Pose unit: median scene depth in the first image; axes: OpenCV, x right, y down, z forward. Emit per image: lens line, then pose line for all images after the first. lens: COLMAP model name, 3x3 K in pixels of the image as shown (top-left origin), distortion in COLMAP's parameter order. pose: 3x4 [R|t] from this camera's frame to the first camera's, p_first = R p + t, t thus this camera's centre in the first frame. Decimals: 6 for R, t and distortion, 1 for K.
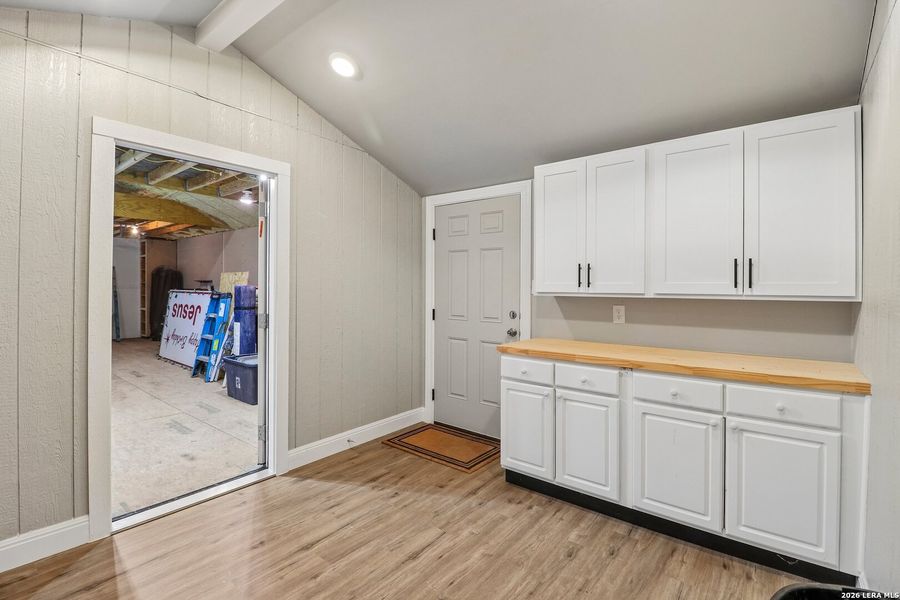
lens RADIAL K [[423.8, 0, 432.8], [0, 423.8, 286.4], [0, 0, 1]] dist [-0.023108, 0.000943]
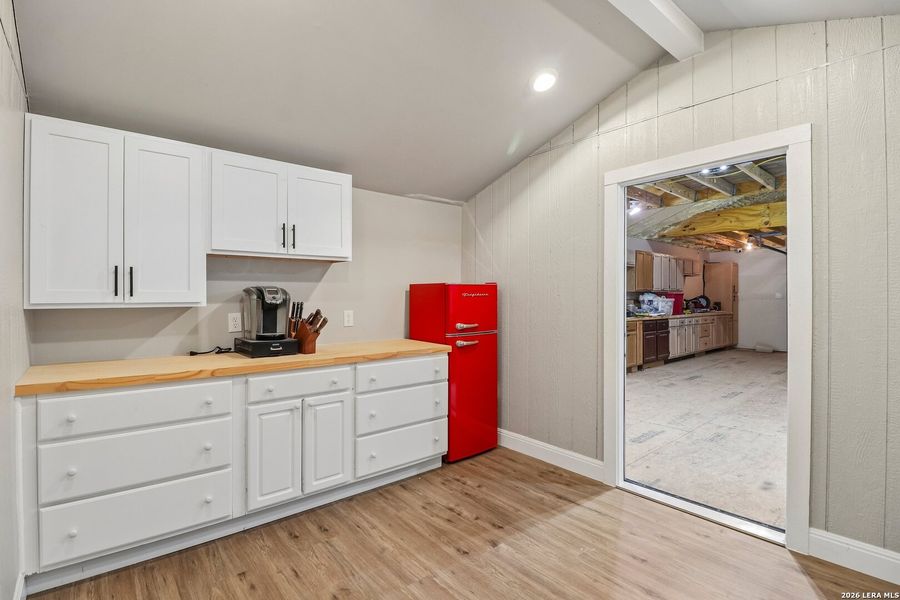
lens RADIAL K [[423.8, 0, 448.5], [0, 423.8, 298.8], [0, 0, 1]] dist [-0.023108, 0.000943]
pose [[-0.174330, 0.003468, -0.984681, 0.576036], [0.005431, 0.999982, 0.002560, -0.002754], [0.984672, -0.004901, -0.174346, 0.661359]]
